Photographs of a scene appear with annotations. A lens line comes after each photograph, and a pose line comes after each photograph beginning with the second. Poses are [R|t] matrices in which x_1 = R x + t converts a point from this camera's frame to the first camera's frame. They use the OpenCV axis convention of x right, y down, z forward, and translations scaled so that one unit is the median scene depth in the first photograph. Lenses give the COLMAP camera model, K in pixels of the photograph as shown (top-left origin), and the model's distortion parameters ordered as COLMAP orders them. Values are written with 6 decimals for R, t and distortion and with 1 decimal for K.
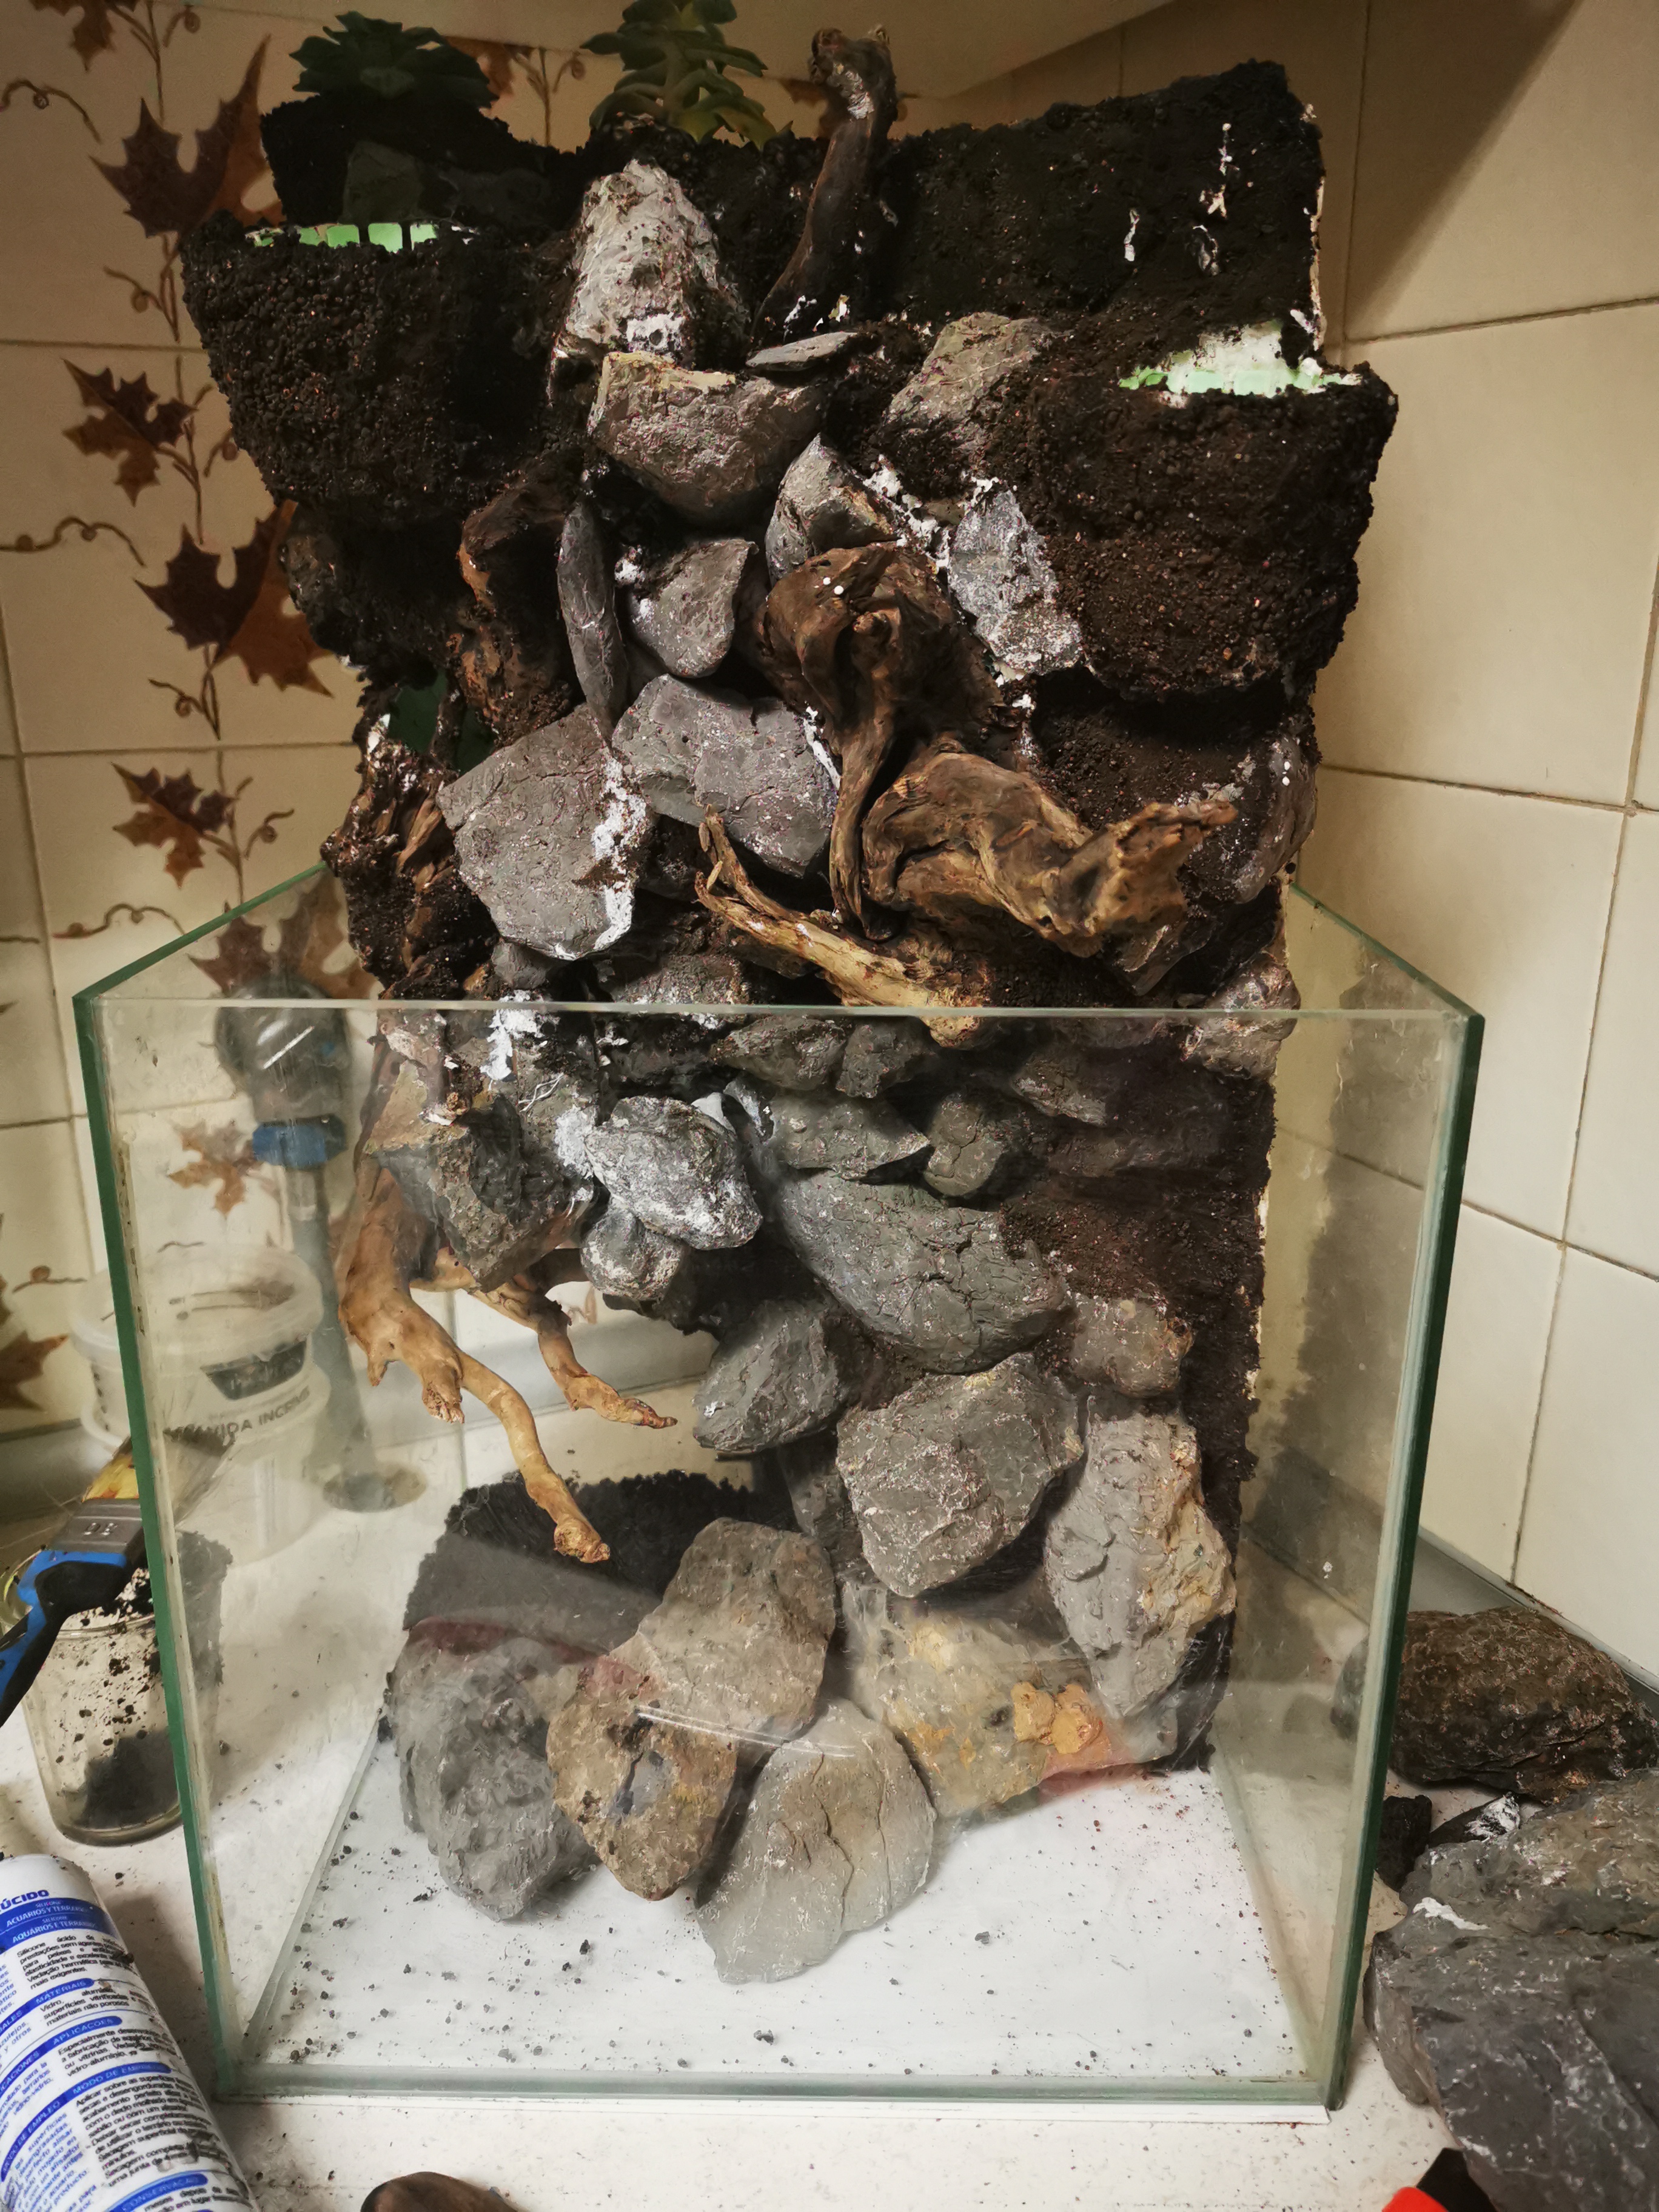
lens RADIAL K [[1615.3, 0, 839.6], [0, 1615.3, 1127.0], [0, 0, 1]] dist [0.015814, -0.047478]
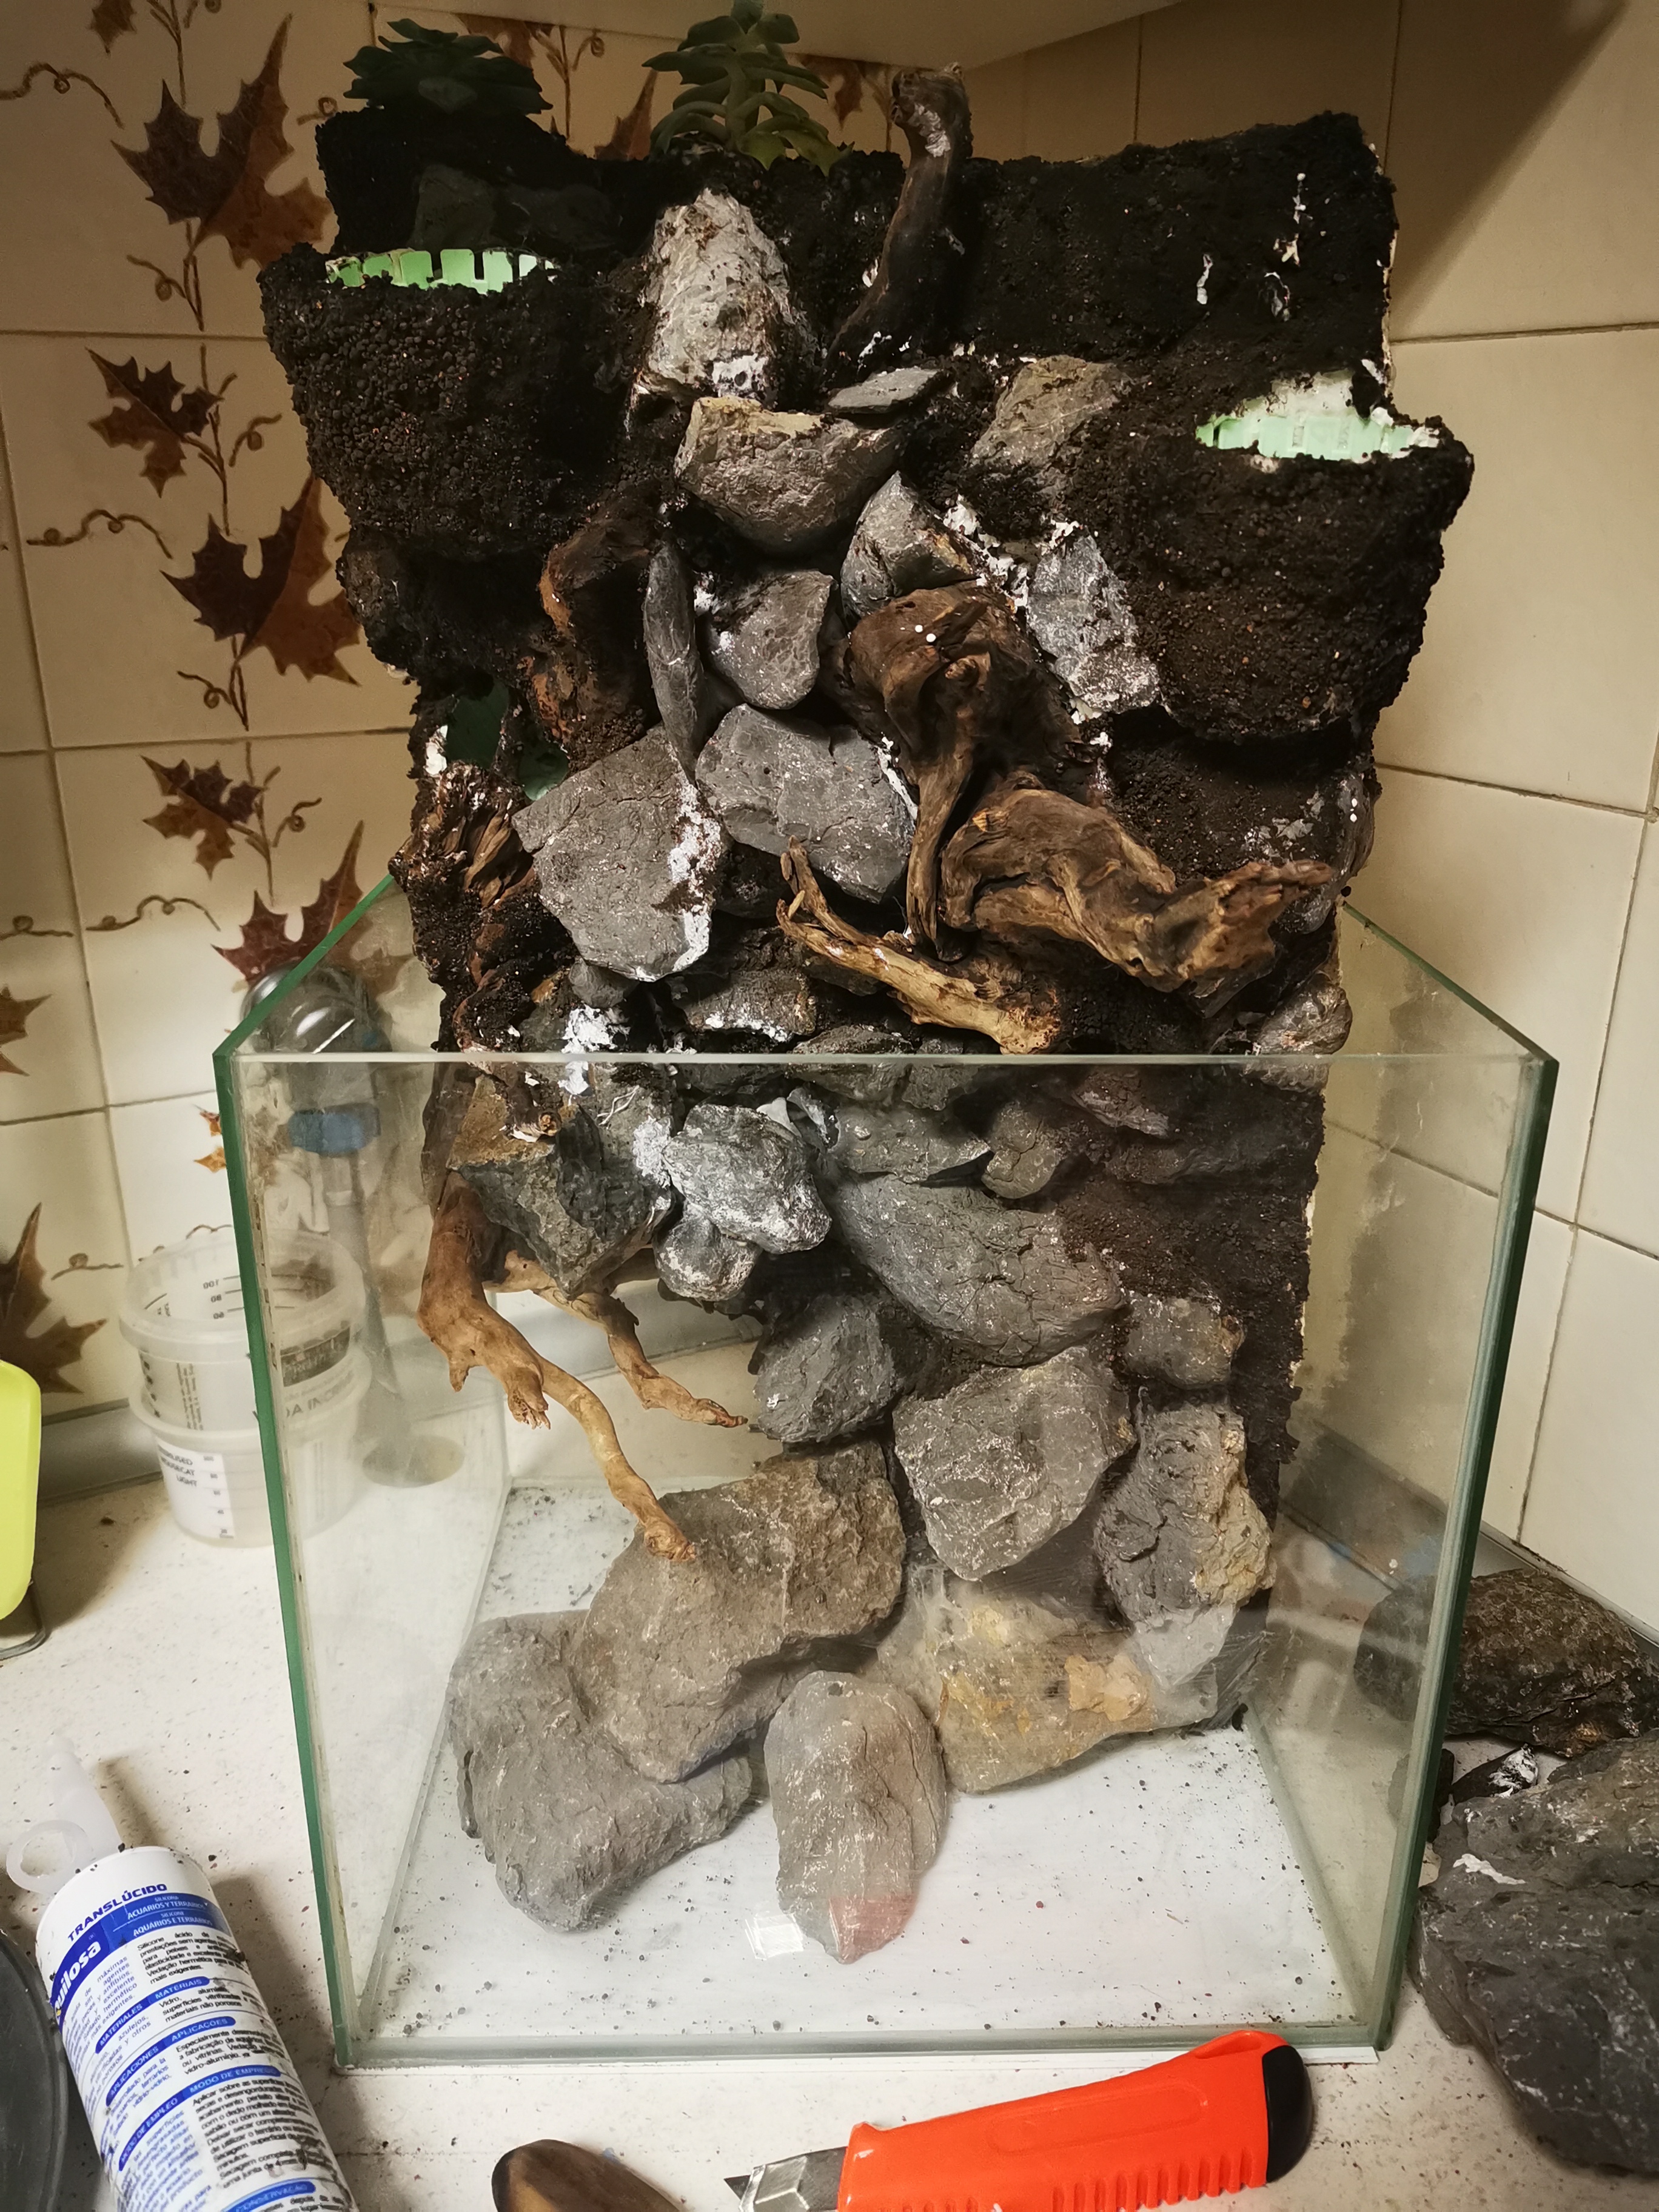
lens RADIAL K [[1615.3, 0, 835.0], [0, 1615.3, 1118.0], [0, 0, 1]] dist [0.015814, -0.047478]
pose [[0.999365, -0.010666, 0.033997, -0.084635], [0.009121, 0.998933, 0.045263, -0.062219], [-0.034444, -0.044924, 0.998396, -0.035030]]
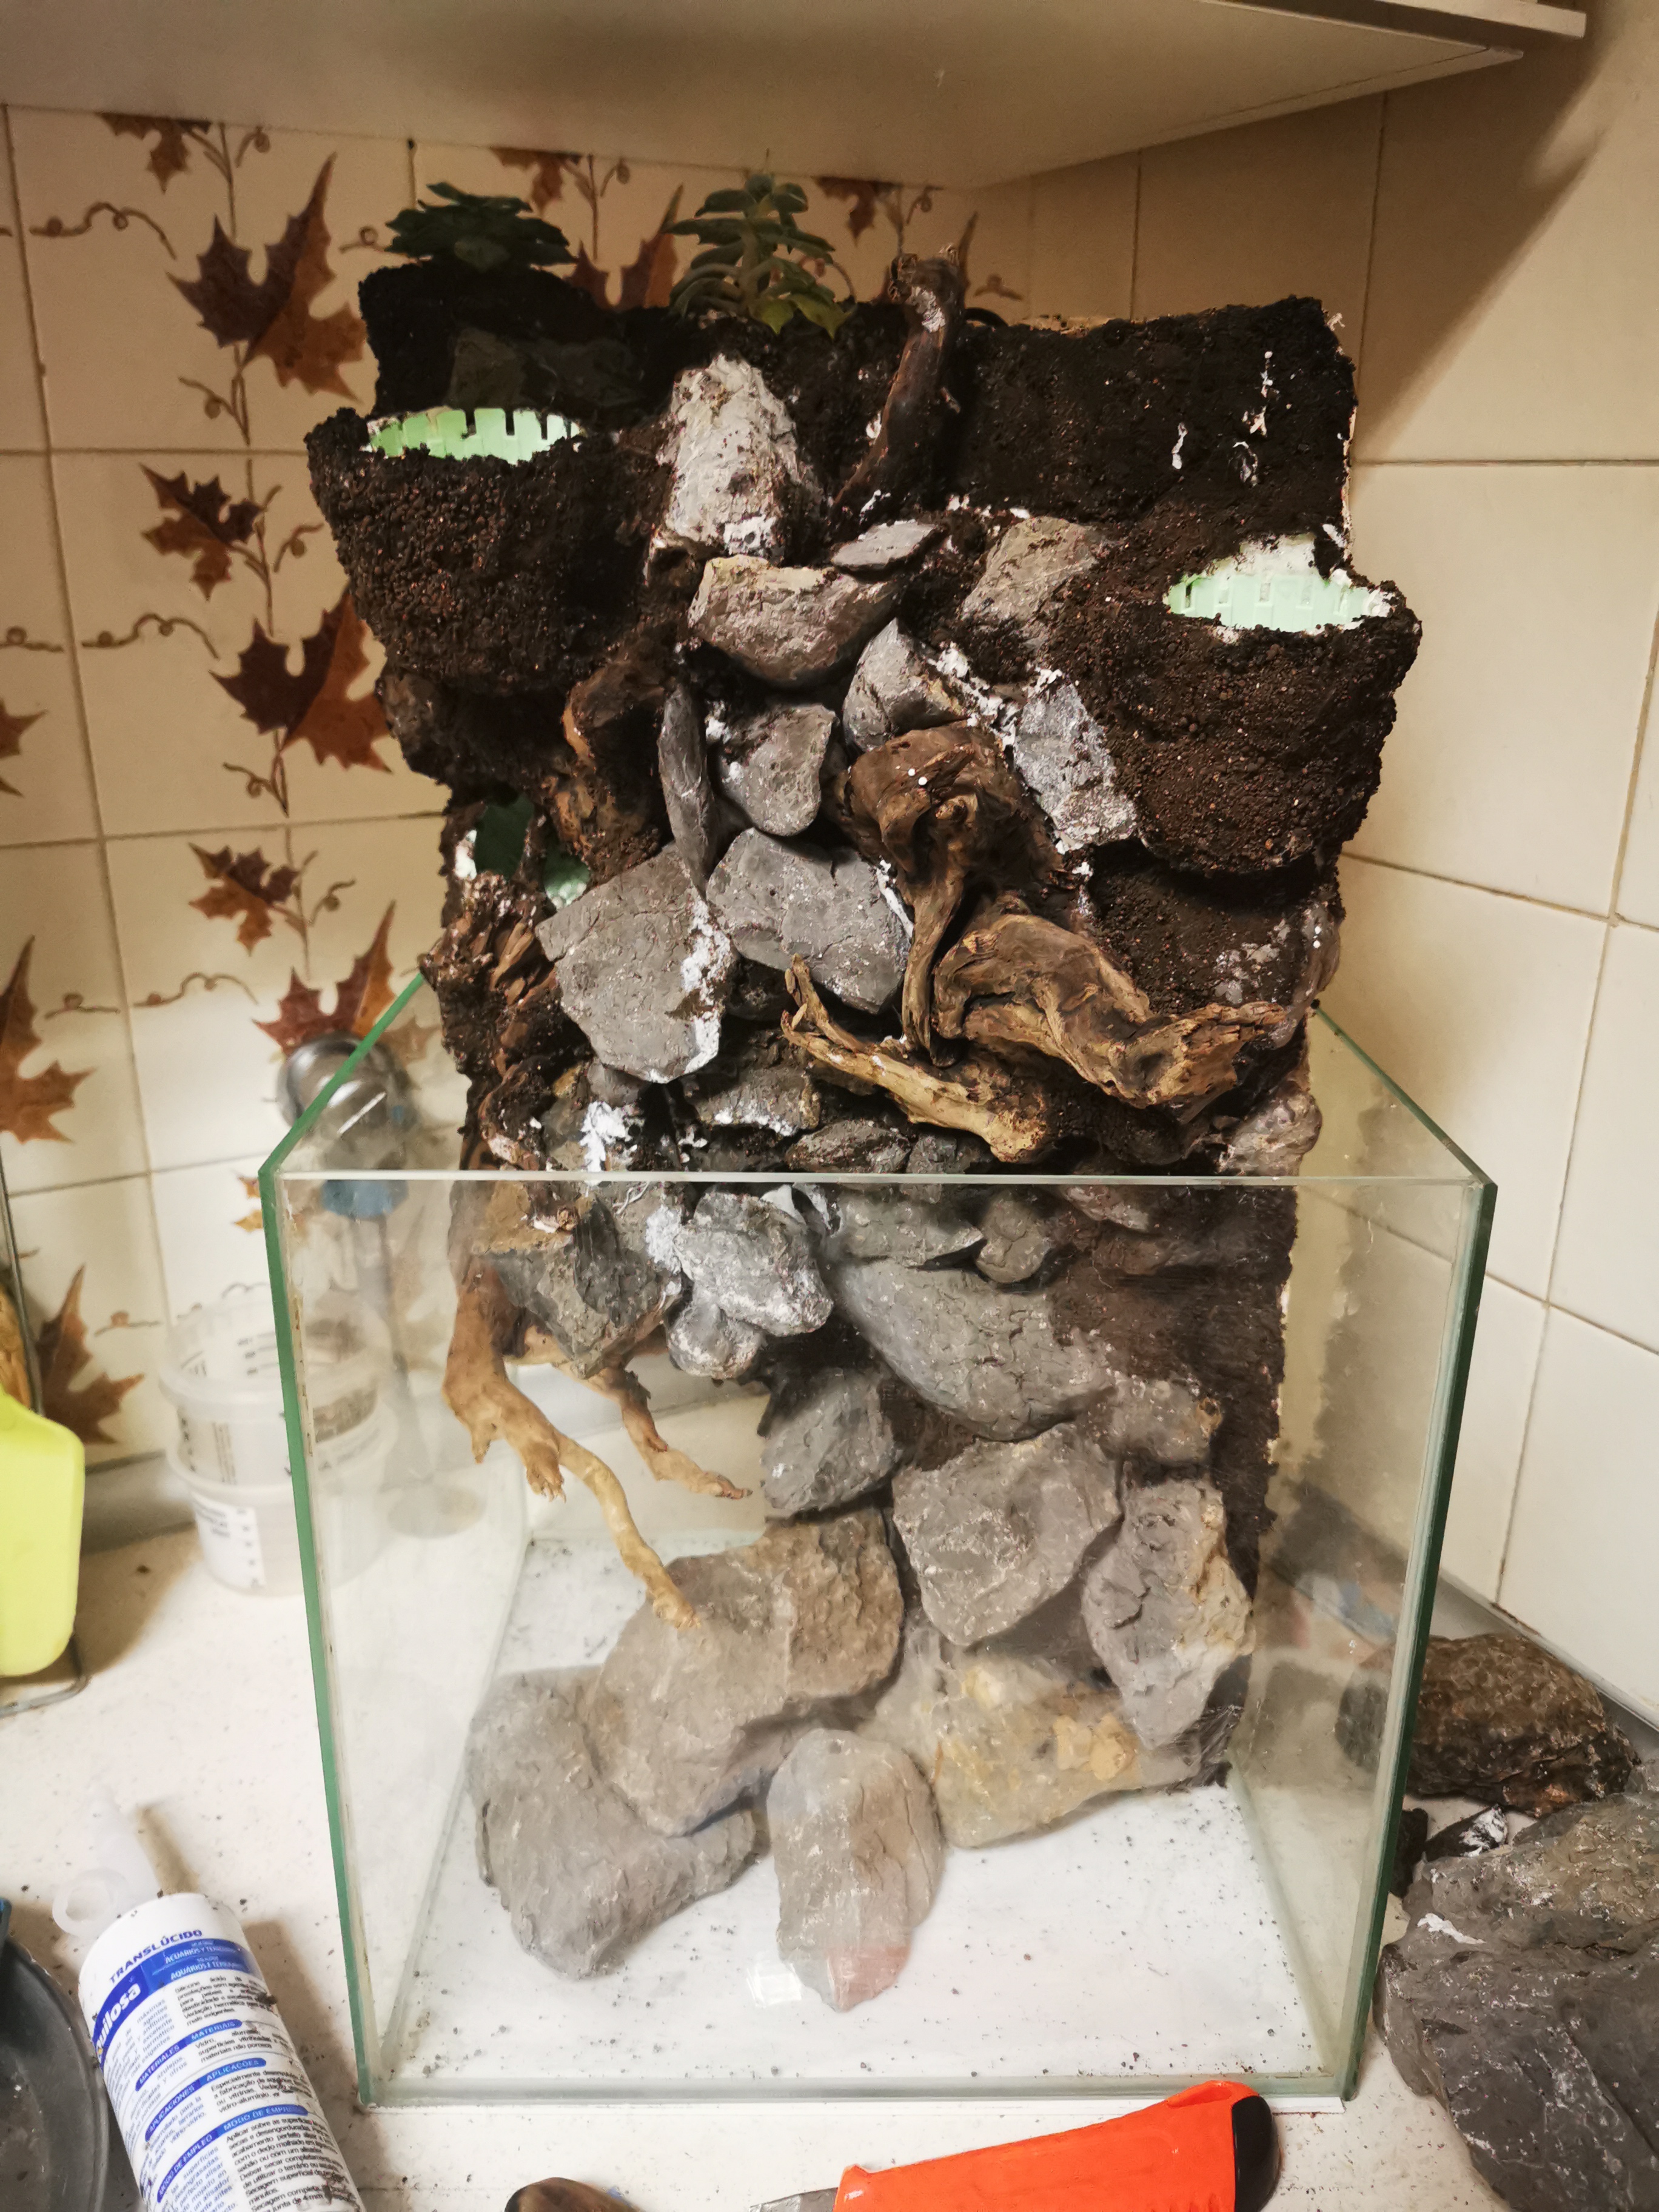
lens RADIAL K [[1615.3, 0, 844.4], [0, 1615.3, 1105.2], [0, 0, 1]] dist [0.015814, -0.047478]
pose [[0.999686, -0.003965, 0.024731, -0.070352], [0.003306, 0.999639, 0.026656, -0.117351], [-0.024828, -0.026565, 0.999339, -0.102805]]
